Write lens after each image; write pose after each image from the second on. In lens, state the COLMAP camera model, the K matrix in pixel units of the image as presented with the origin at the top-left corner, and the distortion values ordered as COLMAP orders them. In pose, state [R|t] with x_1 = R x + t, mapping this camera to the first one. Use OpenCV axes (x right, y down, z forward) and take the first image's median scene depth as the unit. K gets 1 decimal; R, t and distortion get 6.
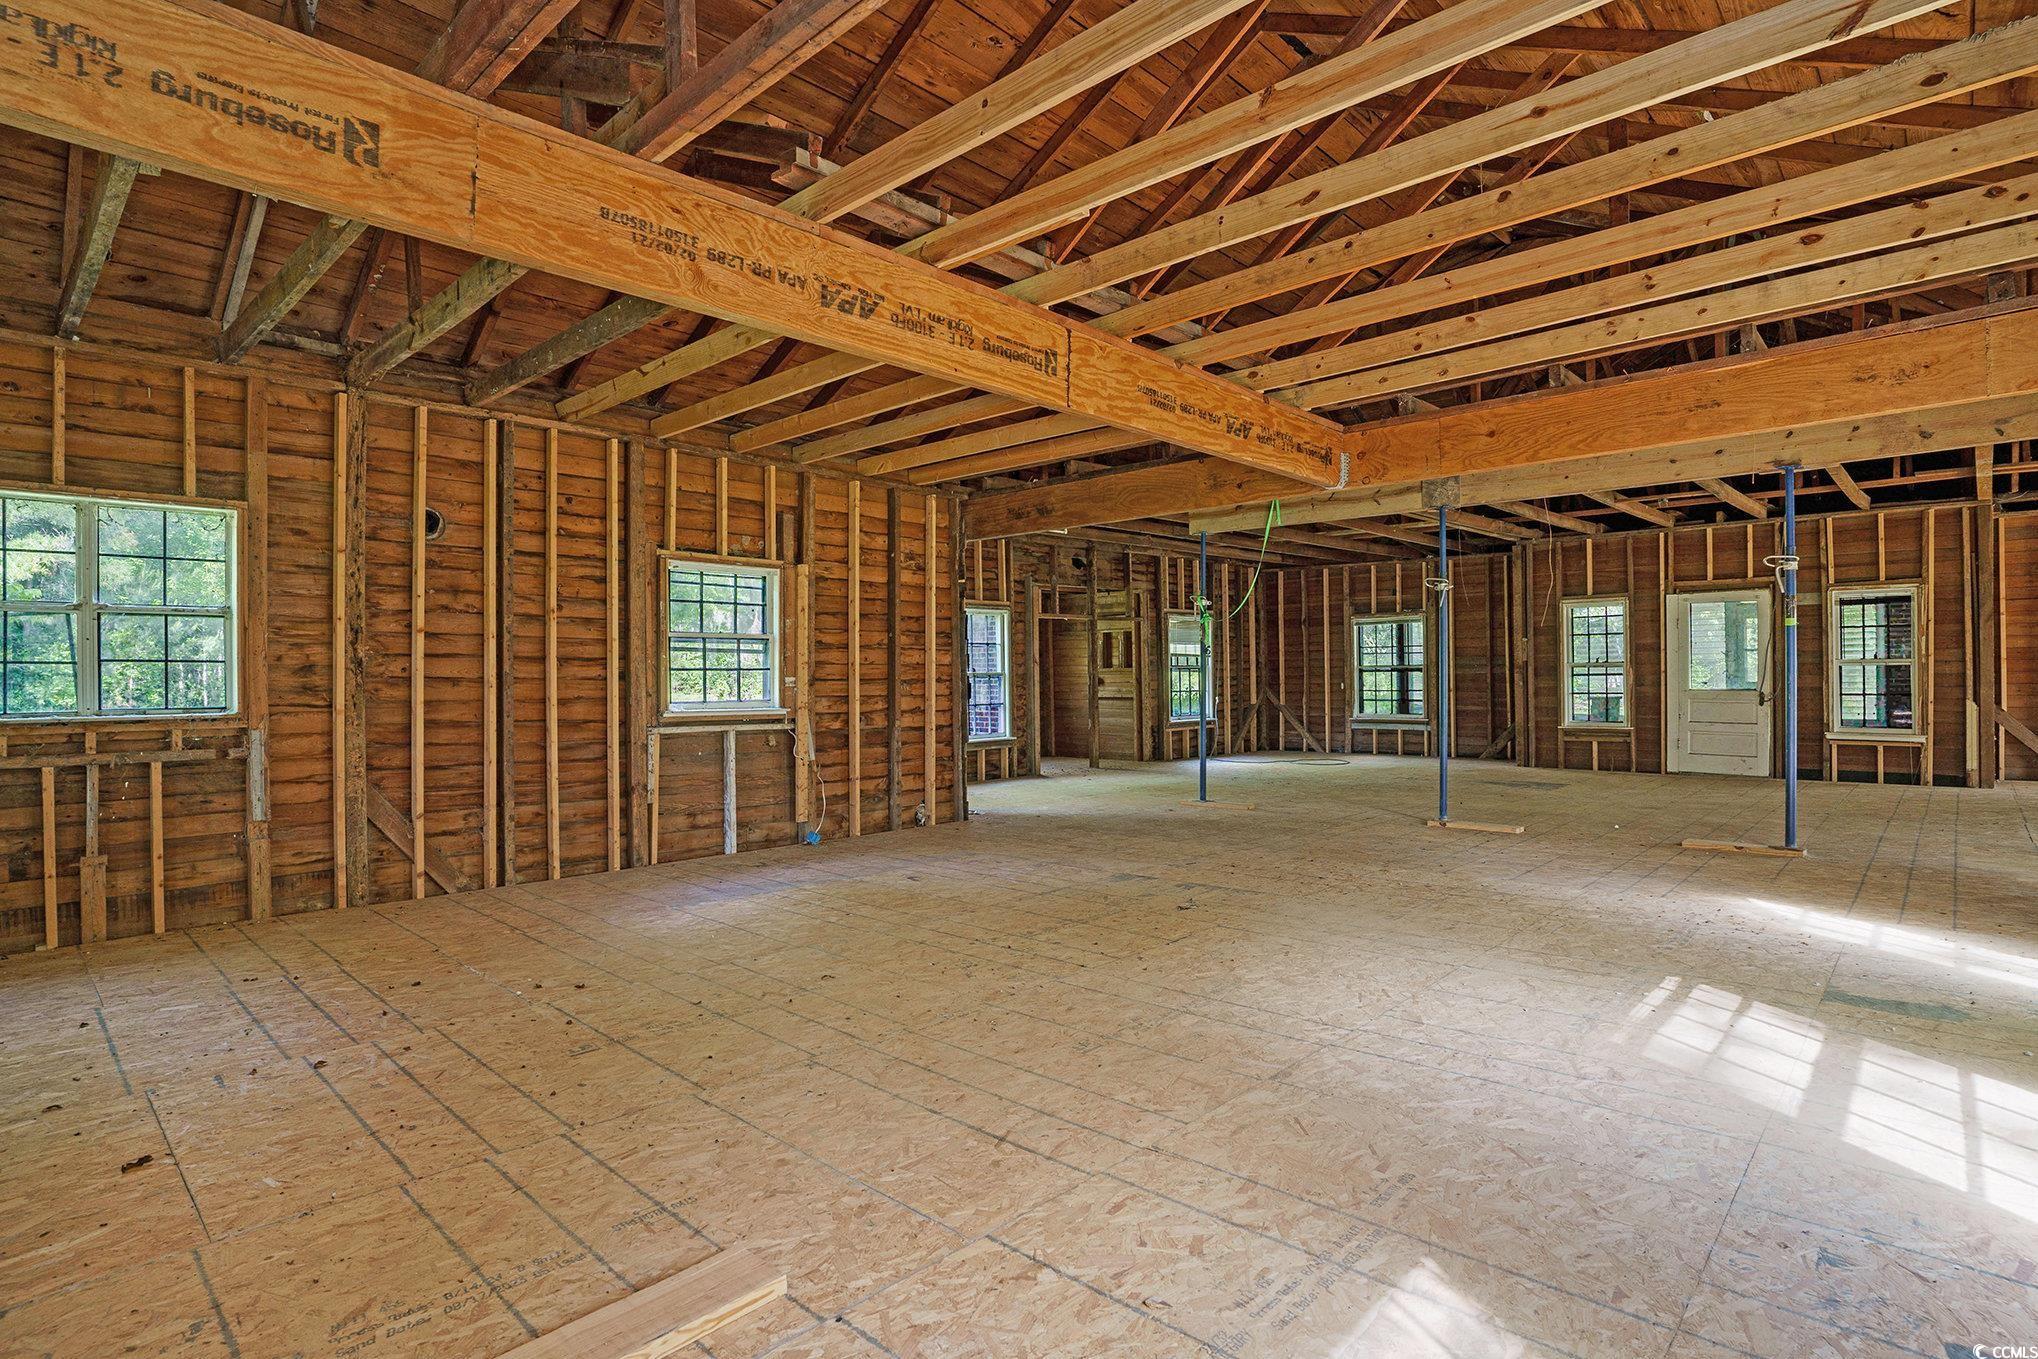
lens RADIAL K [[1037.1, 0, 1013.4], [0, 1037.1, 671.7], [0, 0, 1]] dist [-0.091770, 0.044165]
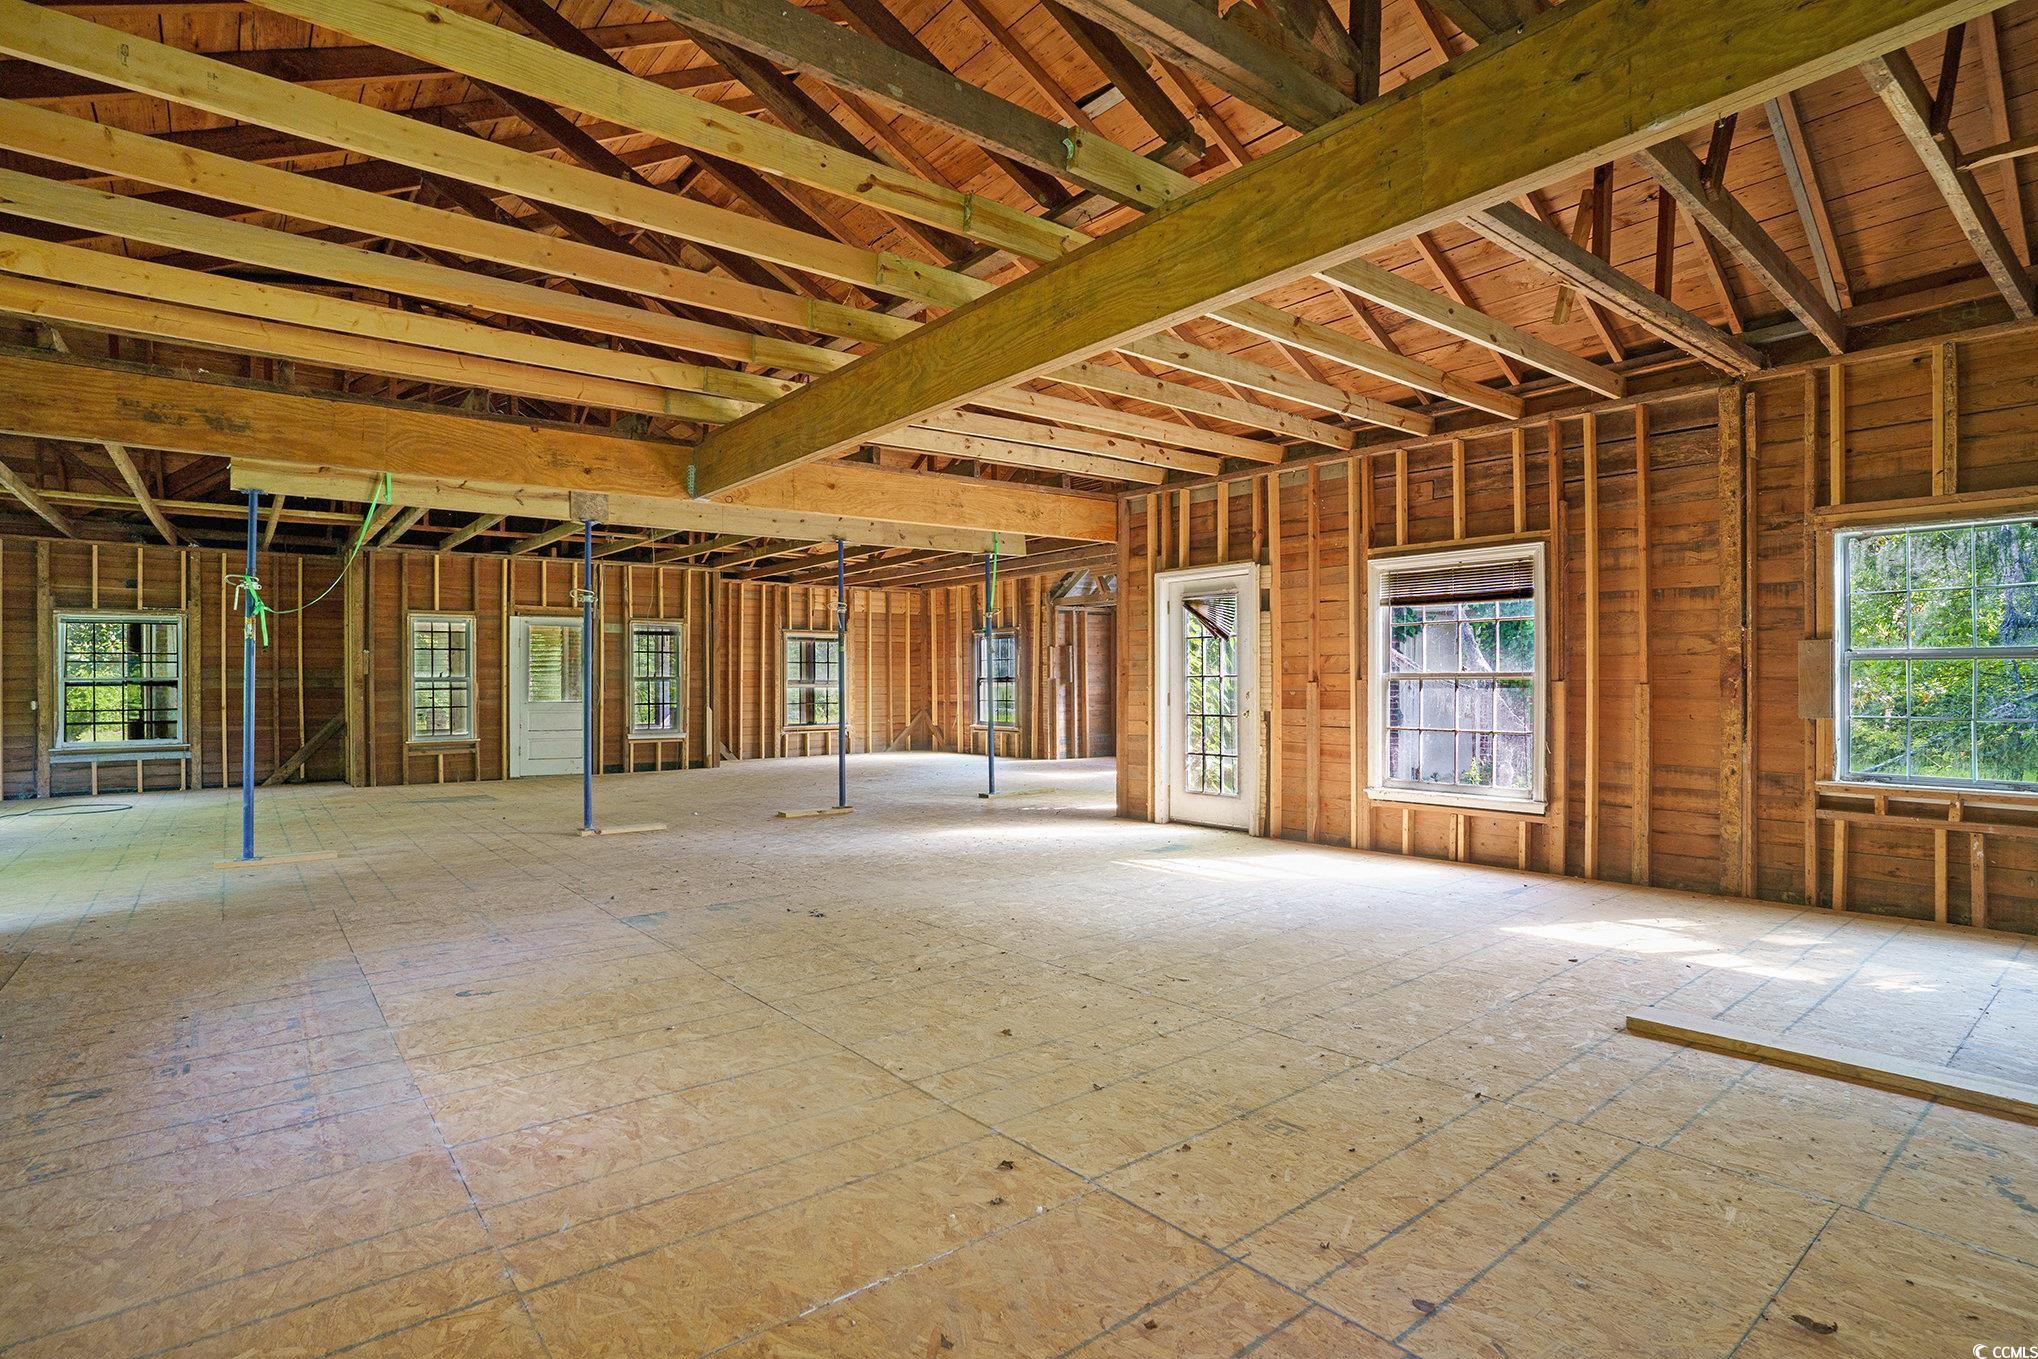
lens RADIAL K [[1019.5, 0, 1003.1], [0, 1019.5, 678.4], [0, 0, 1]] dist [-0.075194, 0.036095]
pose [[0.142832, 0.012755, 0.989665, -0.370521], [0.001292, 0.999914, -0.013073, 0.006780], [-0.989746, 0.003145, 0.142804, 0.325200]]
